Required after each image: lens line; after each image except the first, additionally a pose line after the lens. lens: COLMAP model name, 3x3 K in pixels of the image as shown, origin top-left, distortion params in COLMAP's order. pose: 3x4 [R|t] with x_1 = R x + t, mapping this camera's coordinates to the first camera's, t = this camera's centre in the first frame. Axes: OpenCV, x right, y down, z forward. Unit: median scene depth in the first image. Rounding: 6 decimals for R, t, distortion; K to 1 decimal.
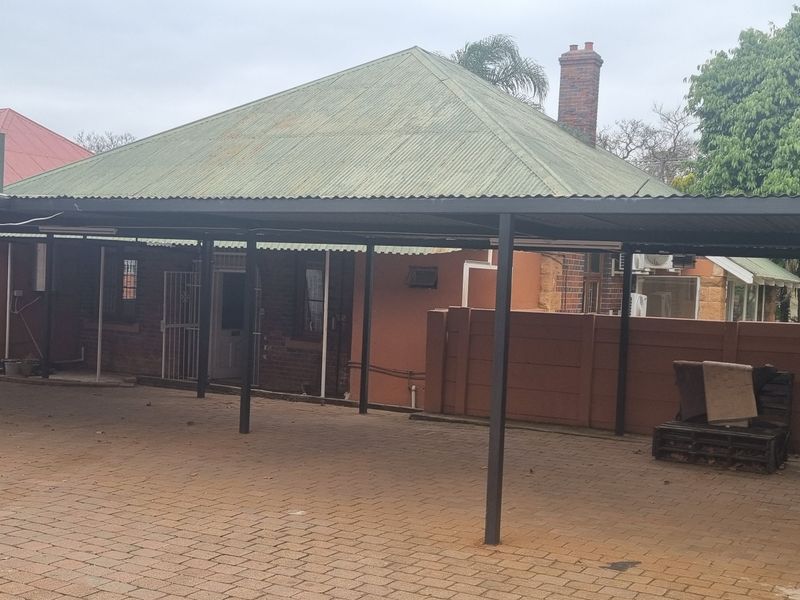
lens RADIAL K [[998.3, 0, 379.4], [0, 998.3, 302.9], [0, 0, 1]] dist [0.051744, 0.000000]
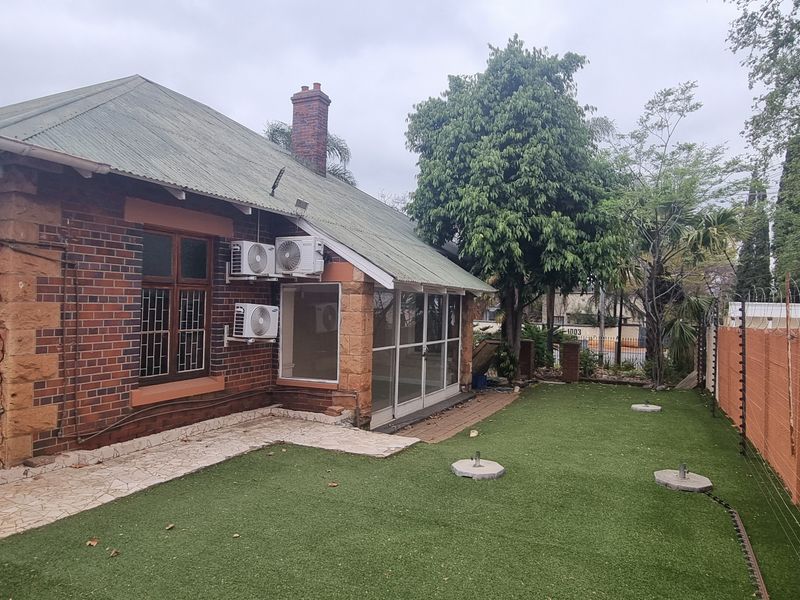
lens RADIAL K [[539.4, 0, 403.9], [0, 539.4, 302.0], [0, 0, 1]] dist [-0.001368, 0.001520]
pose [[0.996048, -0.022131, 0.086015, 0.265050], [0.024628, 0.999302, -0.028076, 0.003519], [-0.085334, 0.030083, 0.995898, 0.428542]]
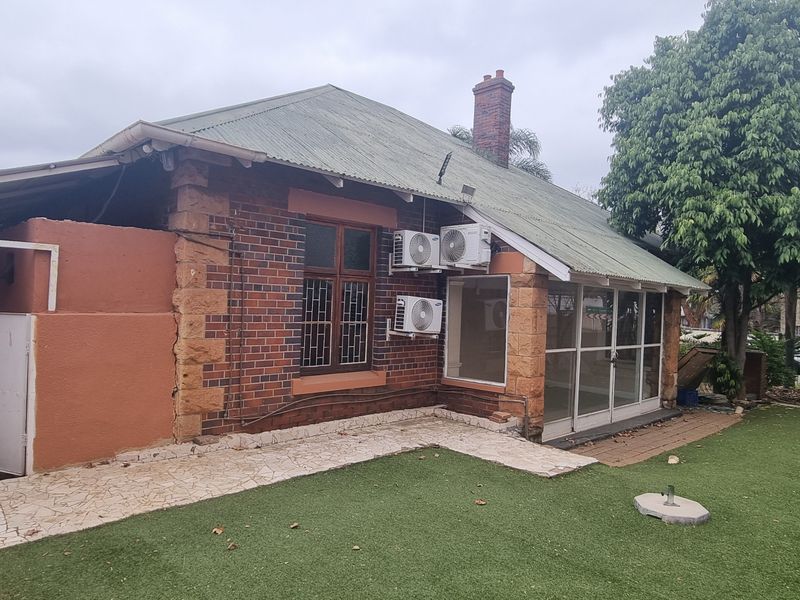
lens RADIAL K [[539.4, 0, 402.1], [0, 539.4, 300.1], [0, 0, 1]] dist [-0.001368, 0.001520]
pose [[0.962025, -0.009883, -0.272783, 0.280570], [-0.001927, 0.999074, -0.042993, 0.008804], [0.272955, 0.041886, 0.961114, 0.463261]]
